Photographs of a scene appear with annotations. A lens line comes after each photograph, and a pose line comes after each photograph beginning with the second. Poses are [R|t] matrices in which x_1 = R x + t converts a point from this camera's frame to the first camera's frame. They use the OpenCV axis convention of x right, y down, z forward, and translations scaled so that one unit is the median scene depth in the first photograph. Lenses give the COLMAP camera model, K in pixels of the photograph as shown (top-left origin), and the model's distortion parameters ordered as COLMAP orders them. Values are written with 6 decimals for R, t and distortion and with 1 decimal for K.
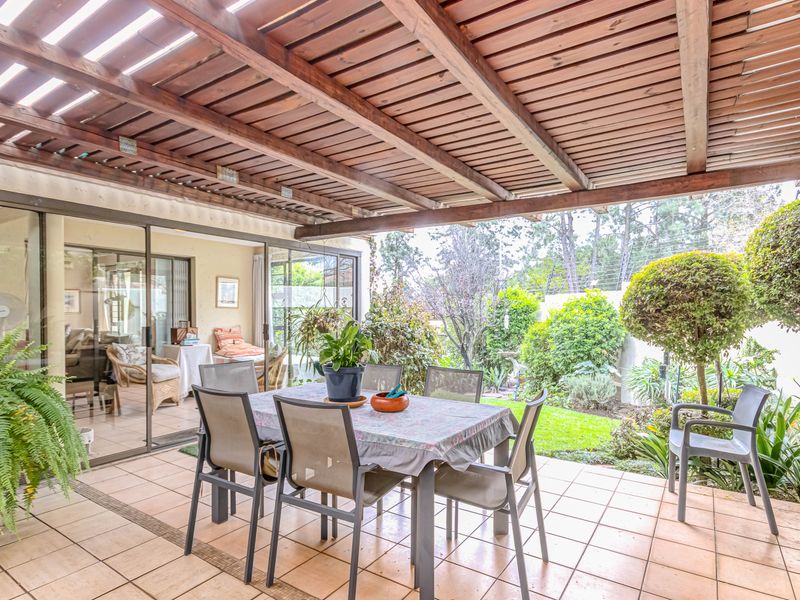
lens RADIAL K [[452.7, 0, 397.3], [0, 452.7, 307.7], [0, 0, 1]] dist [0.000540, 0.000277]
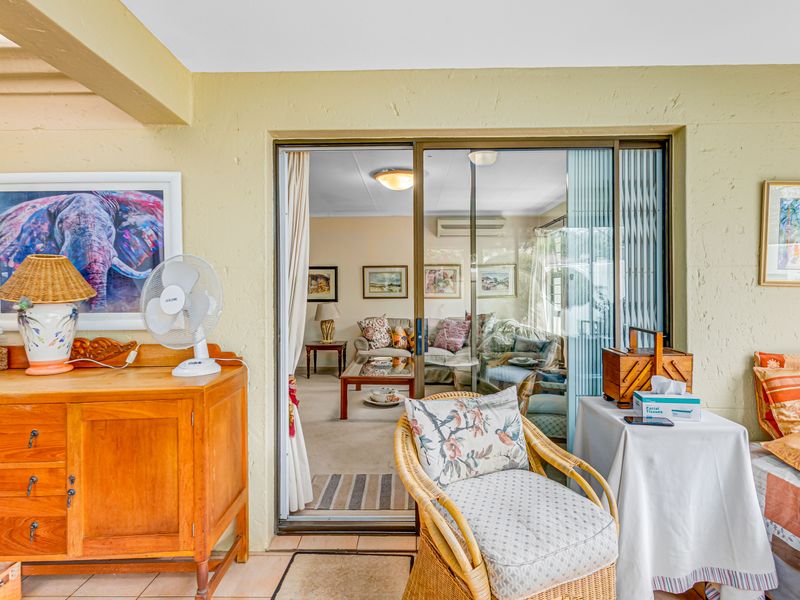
lens RADIAL K [[452.7, 0, 398.2], [0, 452.7, 297.6], [0, 0, 1]] dist [0.000540, 0.000277]
pose [[0.545131, 0.009599, -0.838296, -0.295037], [0.011586, 0.999753, 0.018982, -0.000851], [0.838271, -0.020061, 0.544885, 0.671261]]
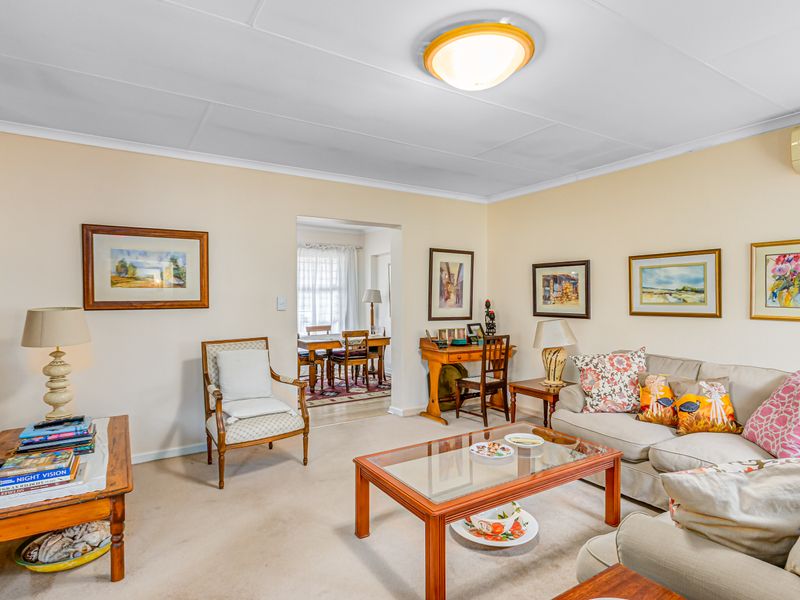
lens RADIAL K [[452.7, 0, 401.7], [0, 452.7, 300.6], [0, 0, 1]] dist [0.000540, 0.000277]
pose [[-0.403453, 0.007447, -0.914970, -0.376264], [0.010135, 0.999942, 0.003670, -0.001544], [0.914944, -0.007792, -0.403505, 0.813200]]
